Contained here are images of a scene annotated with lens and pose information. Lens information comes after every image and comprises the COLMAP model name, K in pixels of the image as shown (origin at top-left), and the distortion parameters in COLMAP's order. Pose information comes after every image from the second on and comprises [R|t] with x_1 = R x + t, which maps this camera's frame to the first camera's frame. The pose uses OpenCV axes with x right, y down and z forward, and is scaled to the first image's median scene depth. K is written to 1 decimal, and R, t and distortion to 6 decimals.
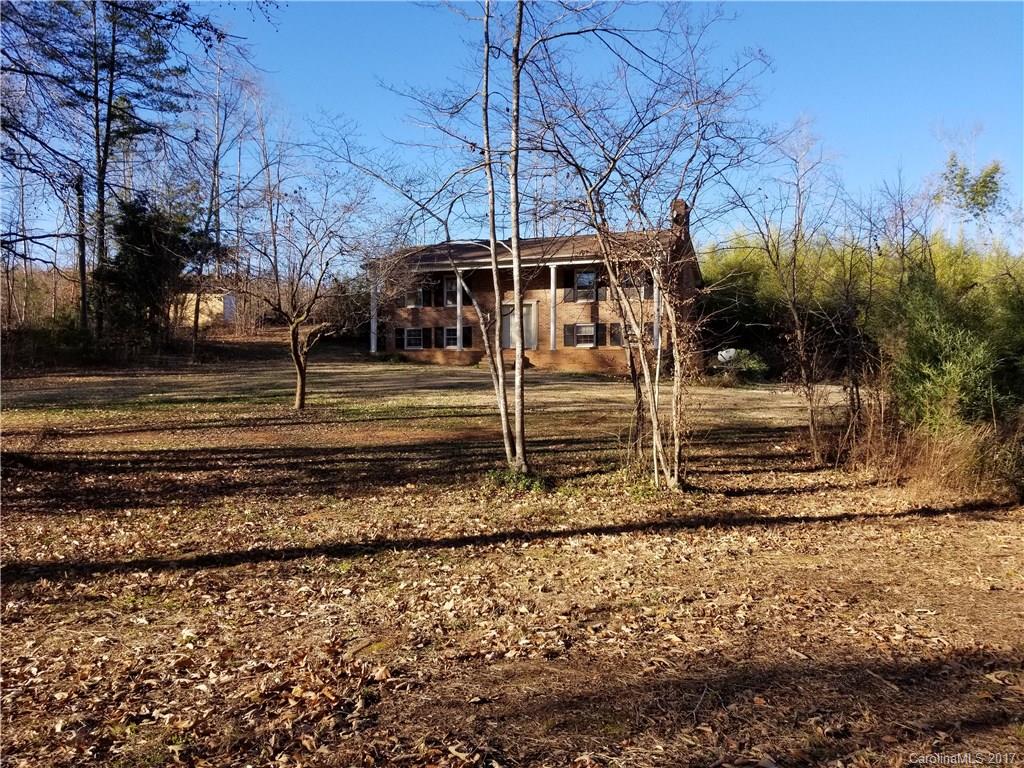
lens RADIAL K [[808.9, 0, 510.5], [0, 808.9, 384.4], [0, 0, 1]] dist [0.034061, -0.003988]
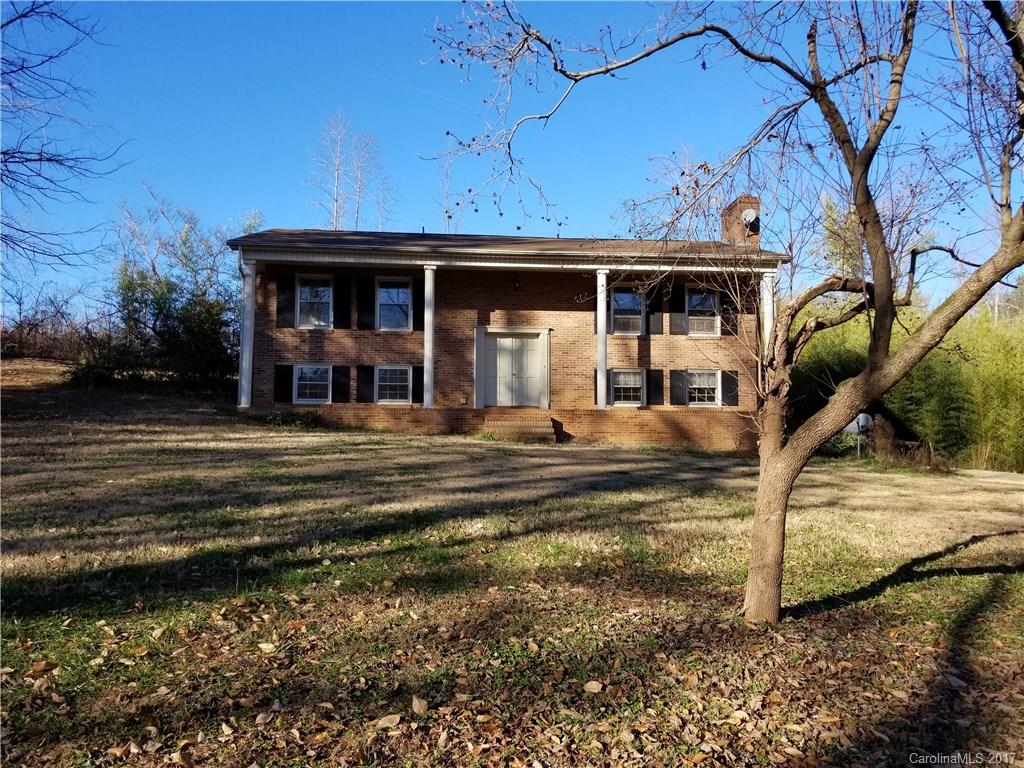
lens RADIAL K [[808.9, 0, 518.4], [0, 808.9, 381.5], [0, 0, 1]] dist [0.034061, -0.003988]
pose [[0.889492, 0.038731, 0.455306, -0.267331], [0.002989, 0.995887, -0.090556, -0.009288], [-0.456941, 0.081910, 0.885718, 0.485932]]
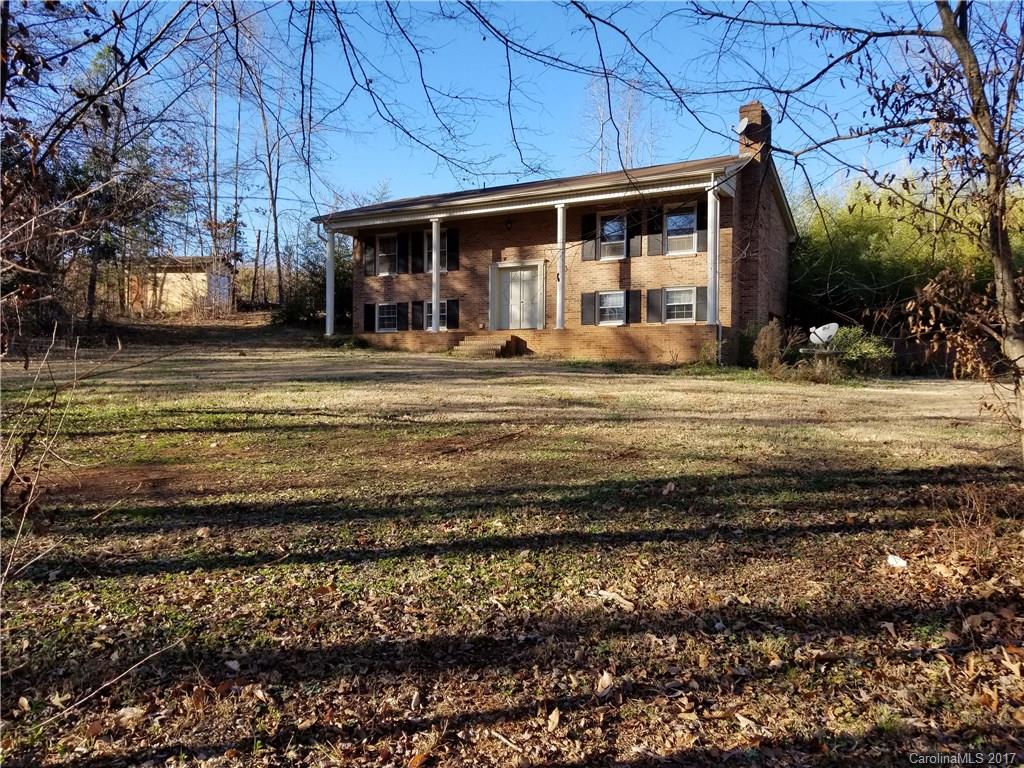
lens RADIAL K [[808.9, 0, 510.3], [0, 808.9, 389.9], [0, 0, 1]] dist [0.034061, -0.003988]
pose [[0.990227, 0.005883, -0.139343, 0.103797], [-0.005526, 0.999980, 0.002952, 0.006964], [0.139358, -0.002153, 0.990240, 0.308787]]
